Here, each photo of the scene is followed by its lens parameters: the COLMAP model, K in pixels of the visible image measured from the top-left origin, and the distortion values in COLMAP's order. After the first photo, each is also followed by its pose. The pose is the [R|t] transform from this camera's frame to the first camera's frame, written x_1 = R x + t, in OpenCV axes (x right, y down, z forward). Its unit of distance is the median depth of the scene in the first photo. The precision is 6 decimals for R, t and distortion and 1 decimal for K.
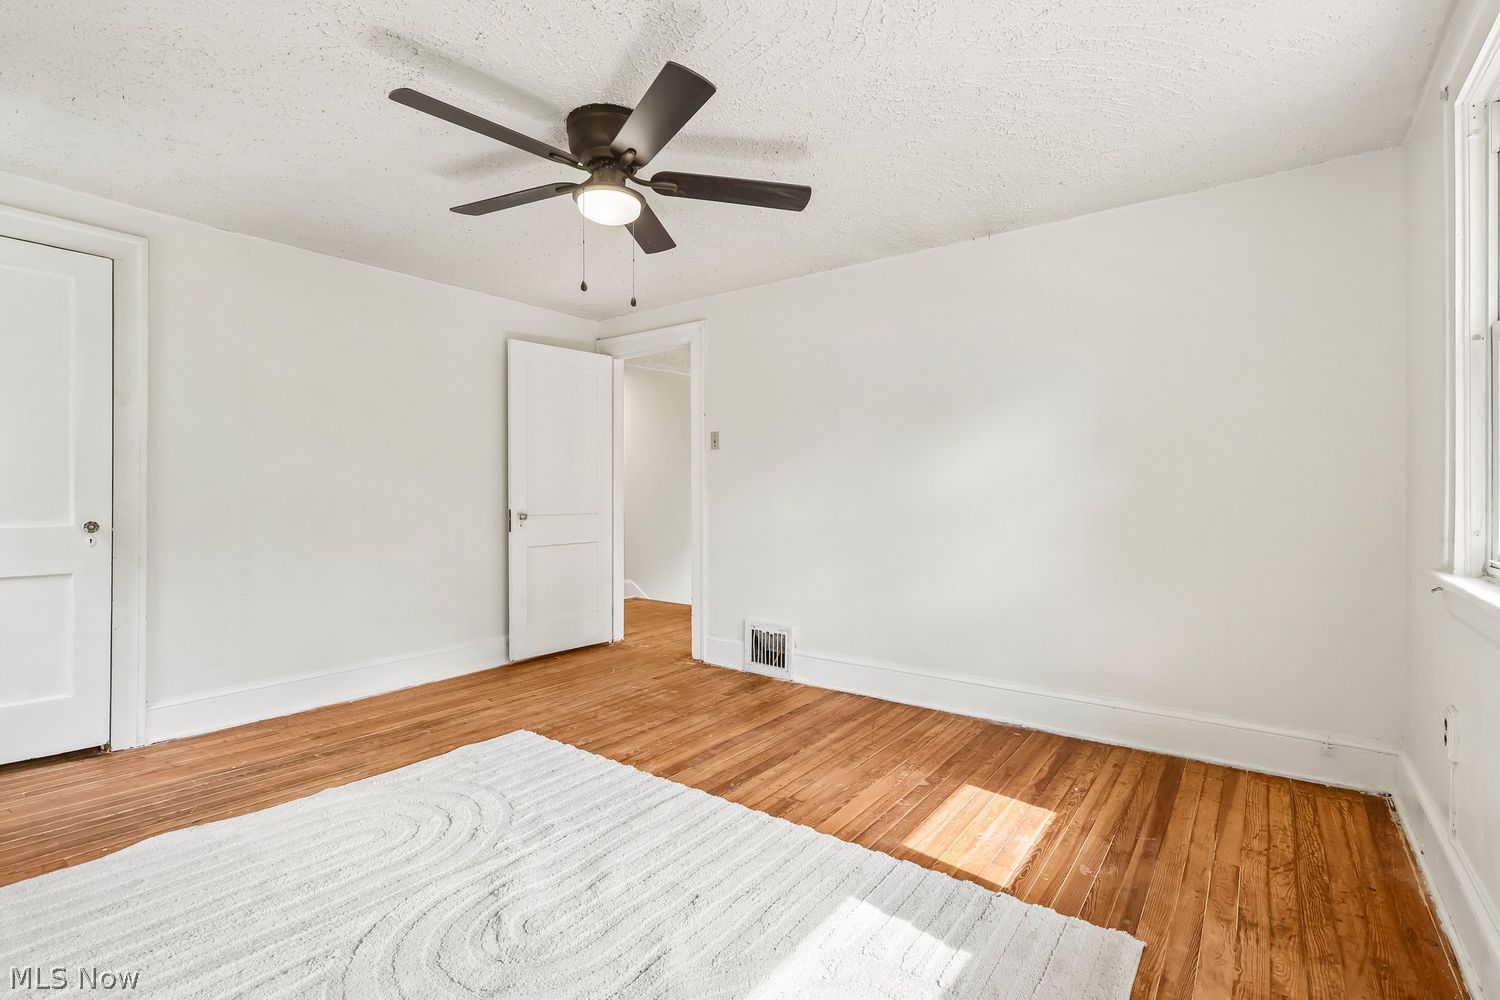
lens RADIAL K [[691.4, 0, 746.4], [0, 691.4, 493.3], [0, 0, 1]] dist [-0.001568, 0.000067]
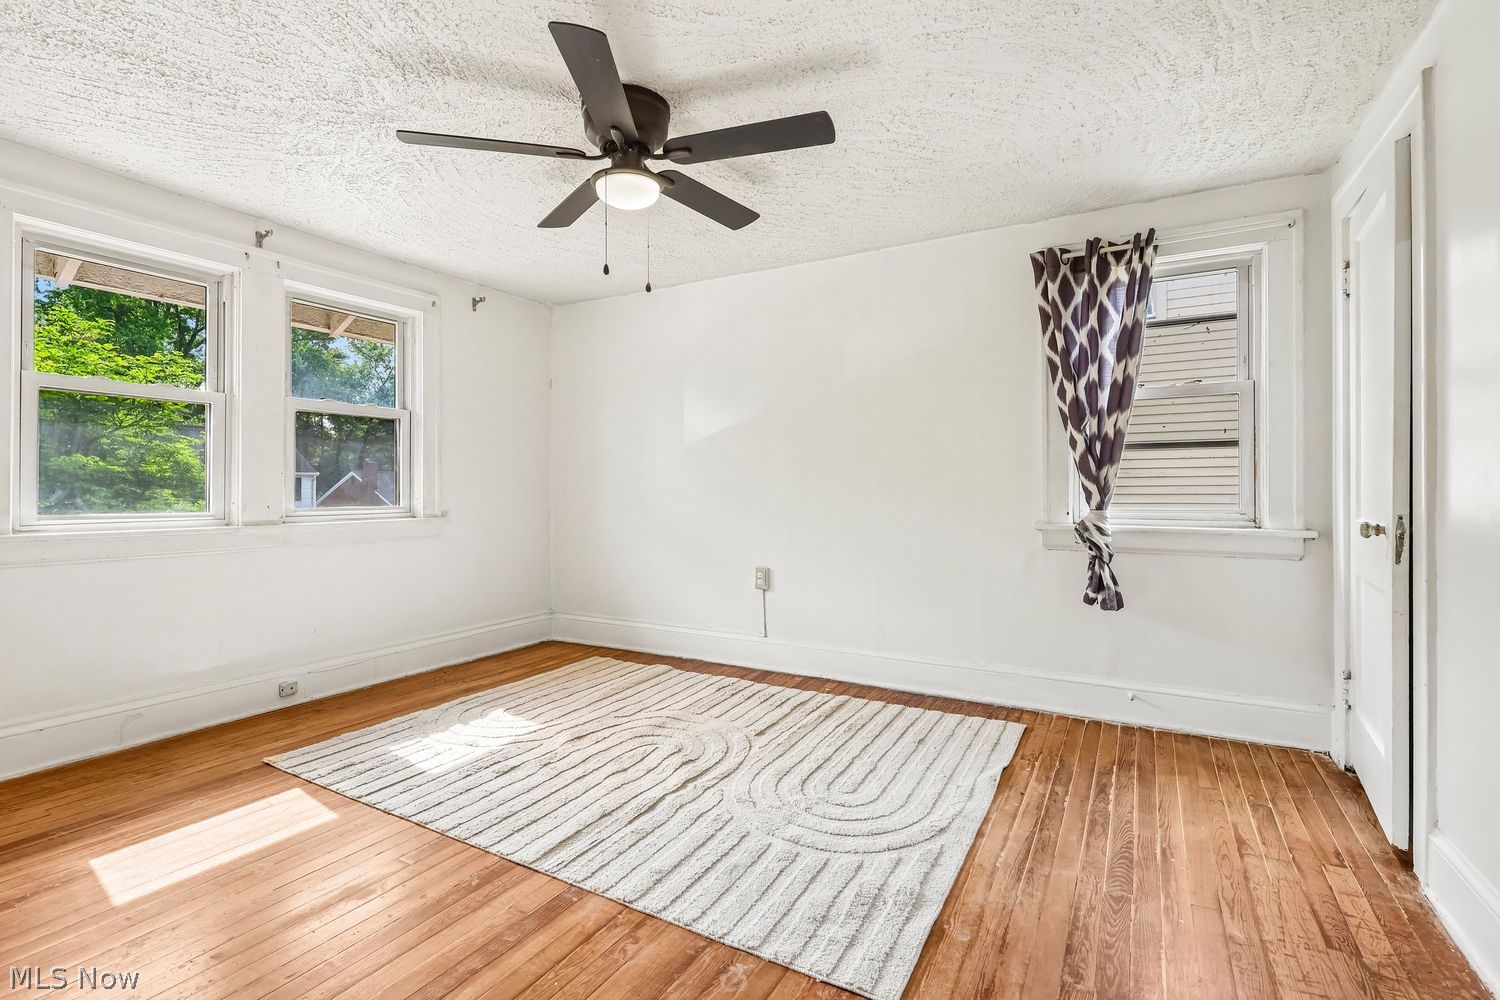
lens RADIAL K [[692.0, 0, 740.7], [0, 692.0, 493.5], [0, 0, 1]] dist [-0.008724, 0.001670]
pose [[-0.992107, -0.005283, -0.125280, -0.171659], [-0.006757, 0.999913, 0.011344, 0.003666], [0.125209, 0.012101, -0.992057, 1.461360]]
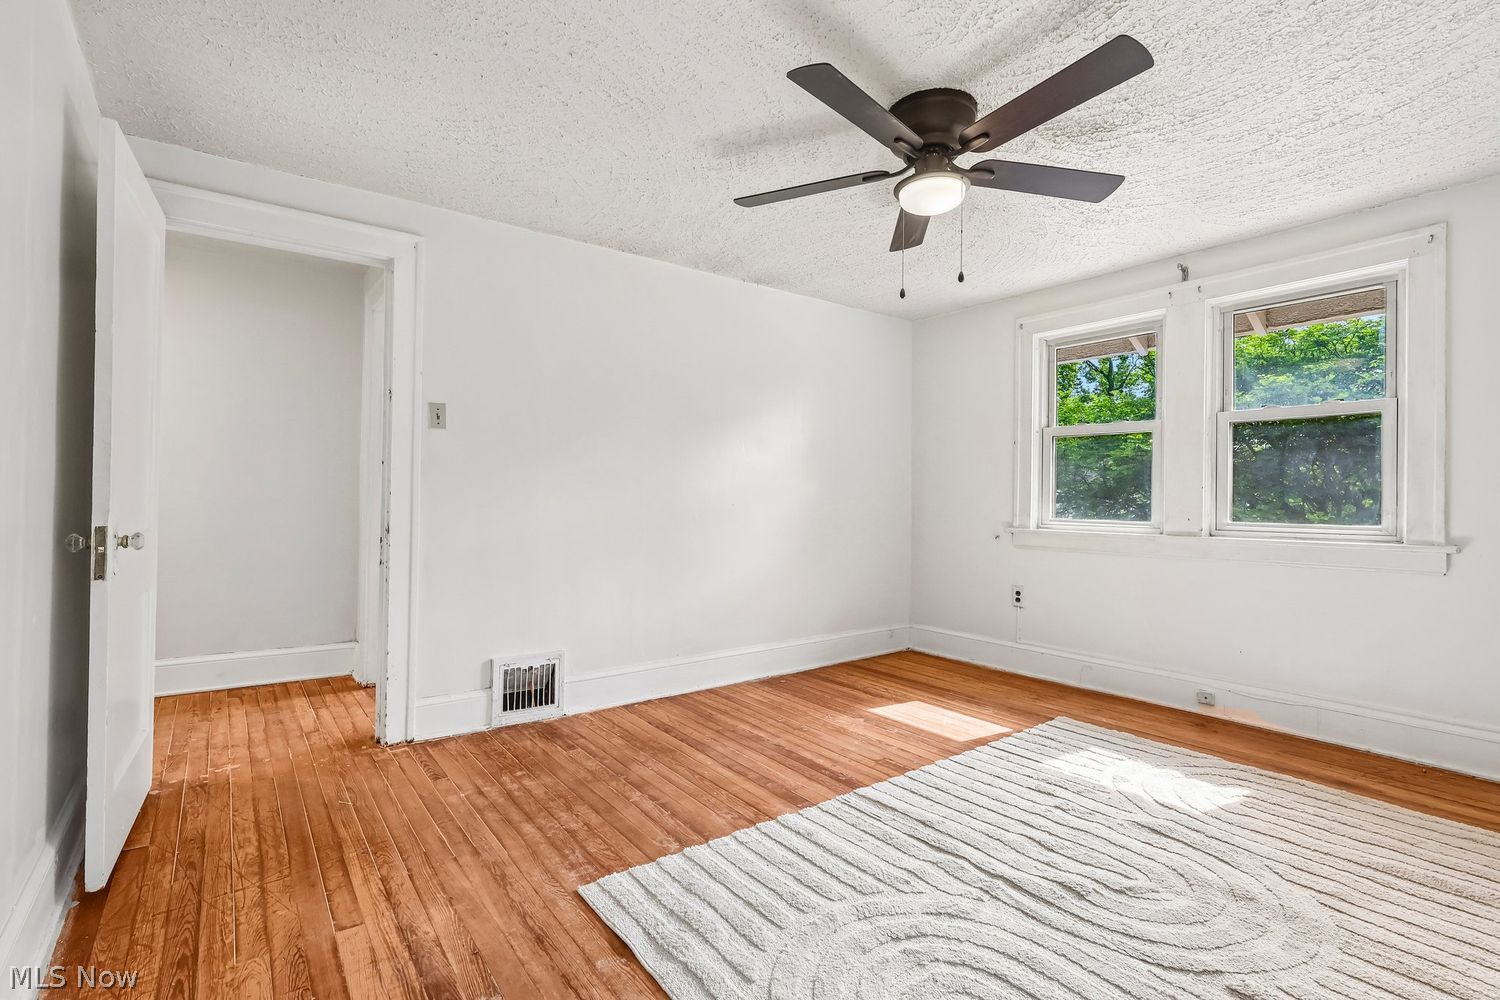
lens RADIAL K [[692.0, 0, 740.7], [0, 692.0, 493.5], [0, 0, 1]] dist [-0.008724, 0.001670]
pose [[0.285202, 0.004807, 0.958455, -0.873235], [-0.002981, 0.999987, -0.004128, 0.005152], [-0.958463, -0.001680, 0.285213, 0.714315]]
